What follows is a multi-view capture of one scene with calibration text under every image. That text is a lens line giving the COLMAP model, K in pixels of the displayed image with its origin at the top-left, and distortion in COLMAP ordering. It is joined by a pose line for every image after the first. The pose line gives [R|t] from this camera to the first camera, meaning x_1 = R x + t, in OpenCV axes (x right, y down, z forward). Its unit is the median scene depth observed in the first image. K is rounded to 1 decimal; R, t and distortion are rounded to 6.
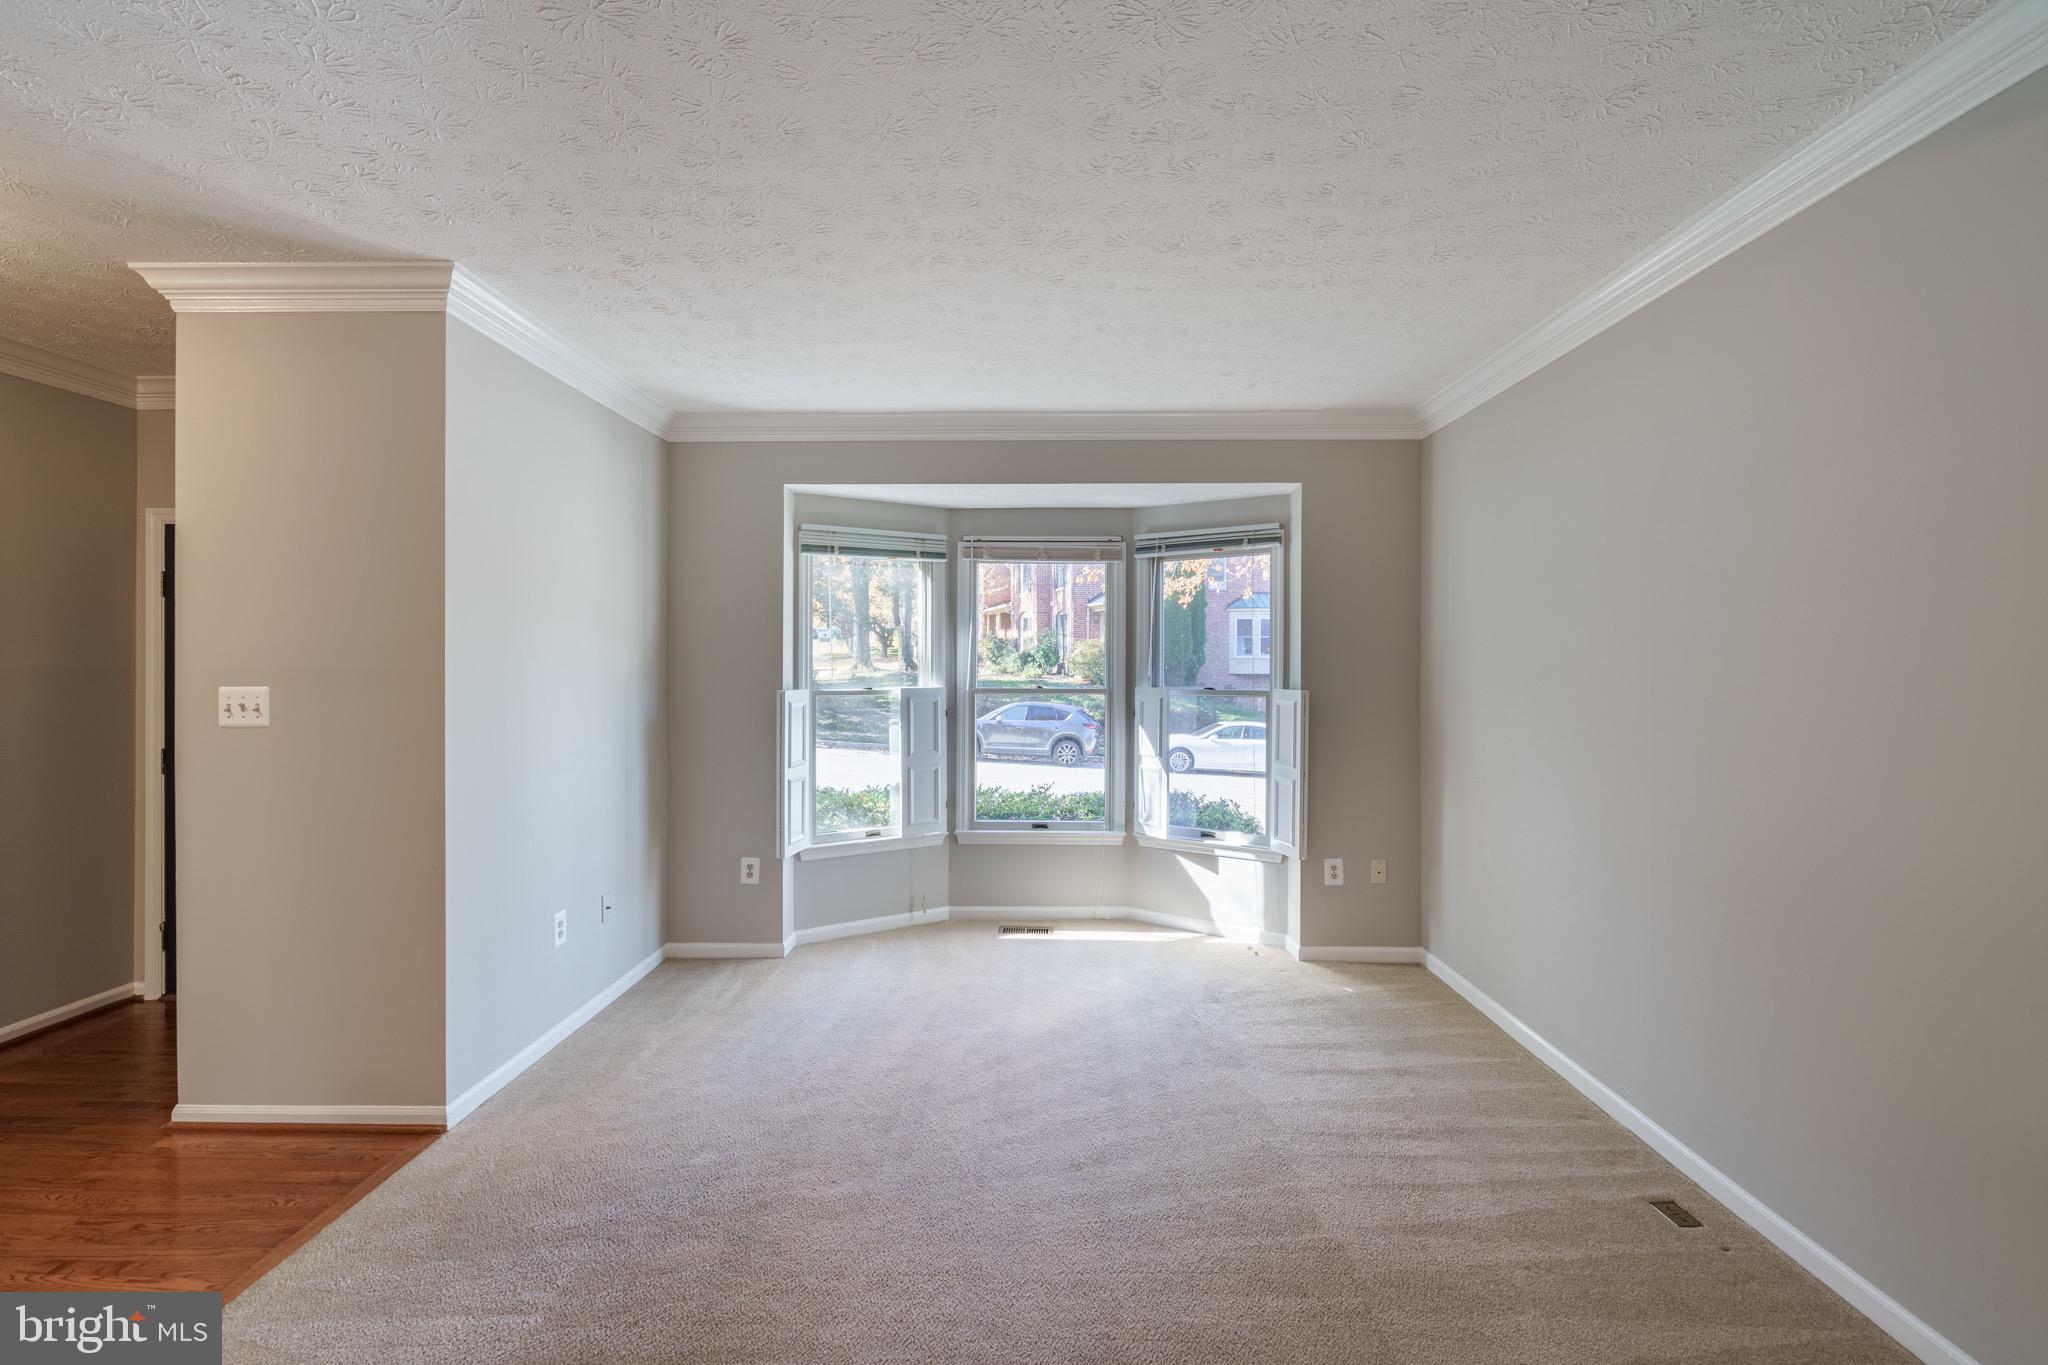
lens RADIAL K [[935.3, 0, 1036.7], [0, 935.3, 665.7], [0, 0, 1]] dist [-0.003037, 0.000523]
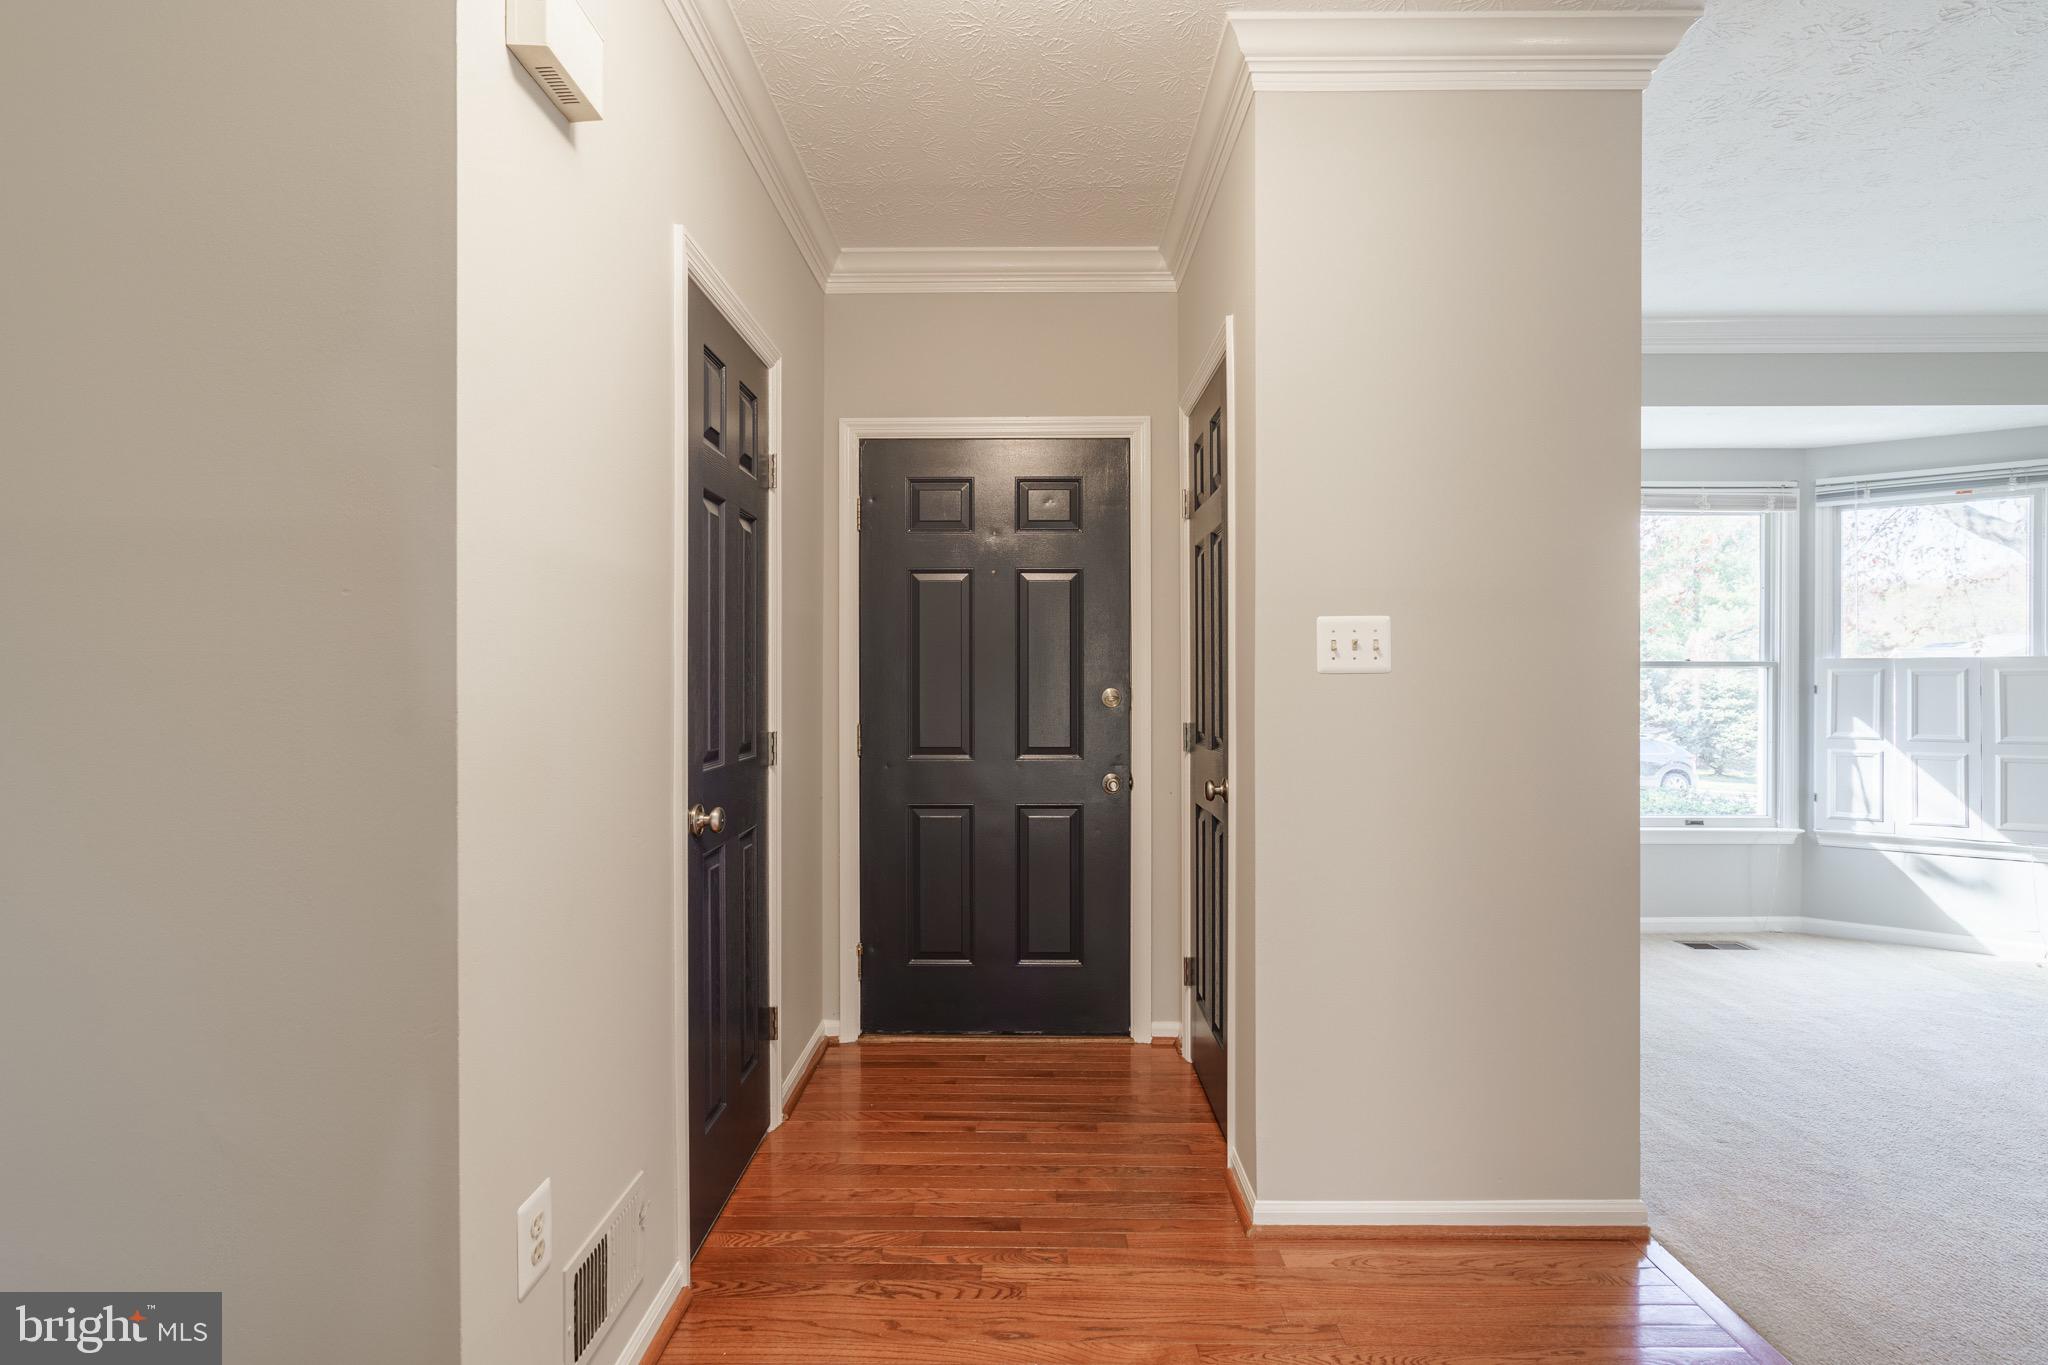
lens RADIAL K [[935.3, 0, 1026.3], [0, 935.3, 680.1], [0, 0, 1]] dist [-0.003037, 0.000523]
pose [[0.999906, -0.001966, 0.013574, -0.719992], [0.001922, 0.999993, 0.003192, 0.044550], [-0.013580, -0.003166, 0.999903, 0.187055]]
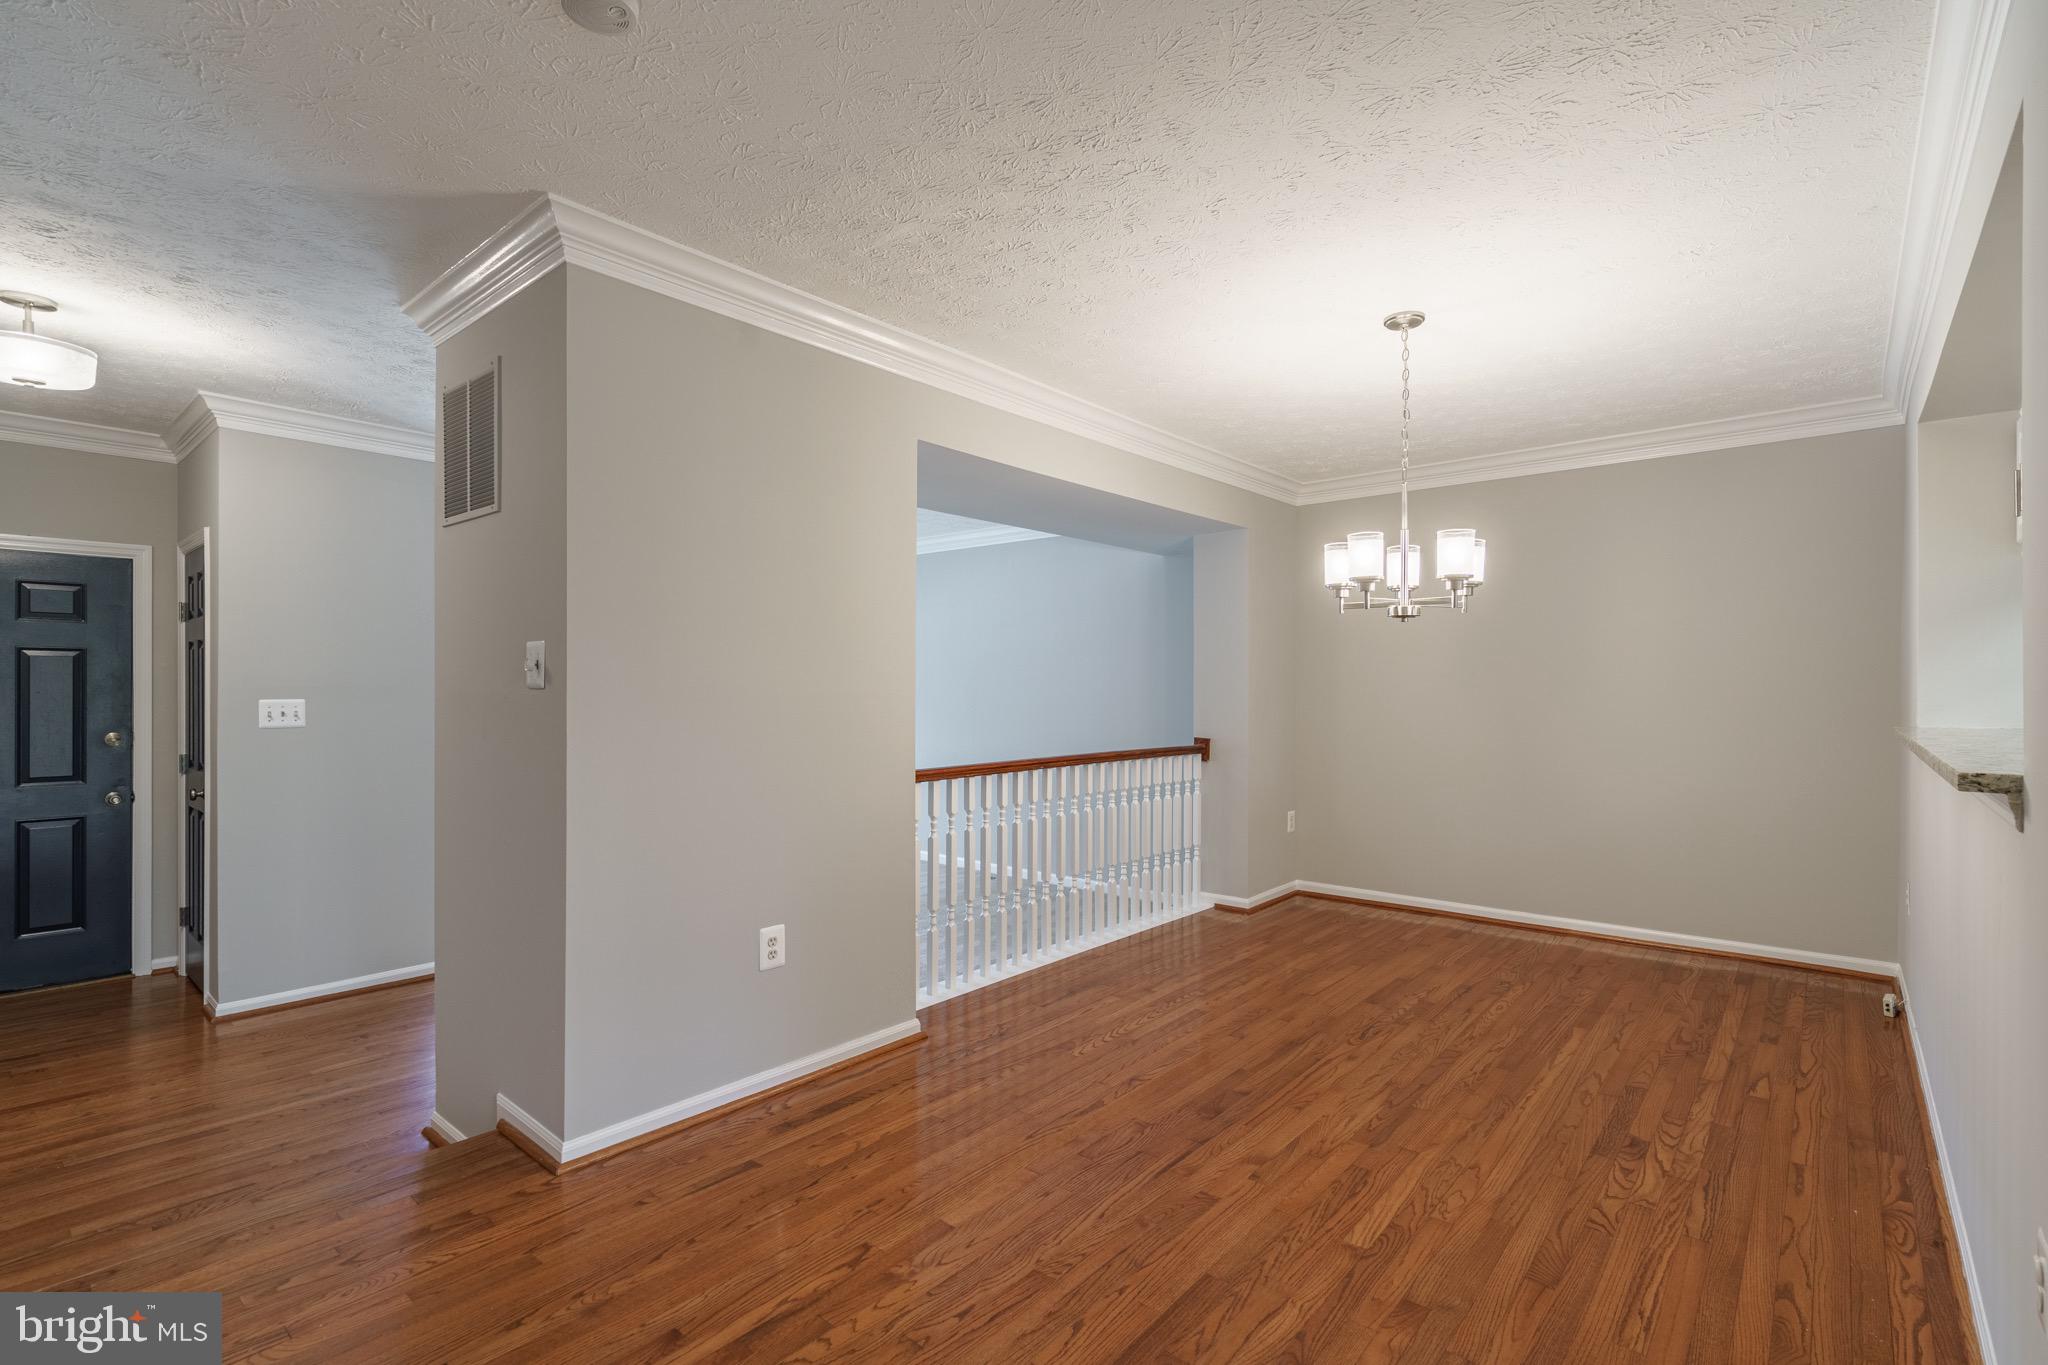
lens RADIAL K [[935.3, 0, 1029.6], [0, 935.3, 692.6], [0, 0, 1]] dist [-0.003037, 0.000523]
pose [[0.637817, 0.000282, 0.770188, -0.791676], [-0.006005, 0.999971, 0.004608, -0.000910], [-0.770164, -0.007564, 0.637801, -0.512258]]
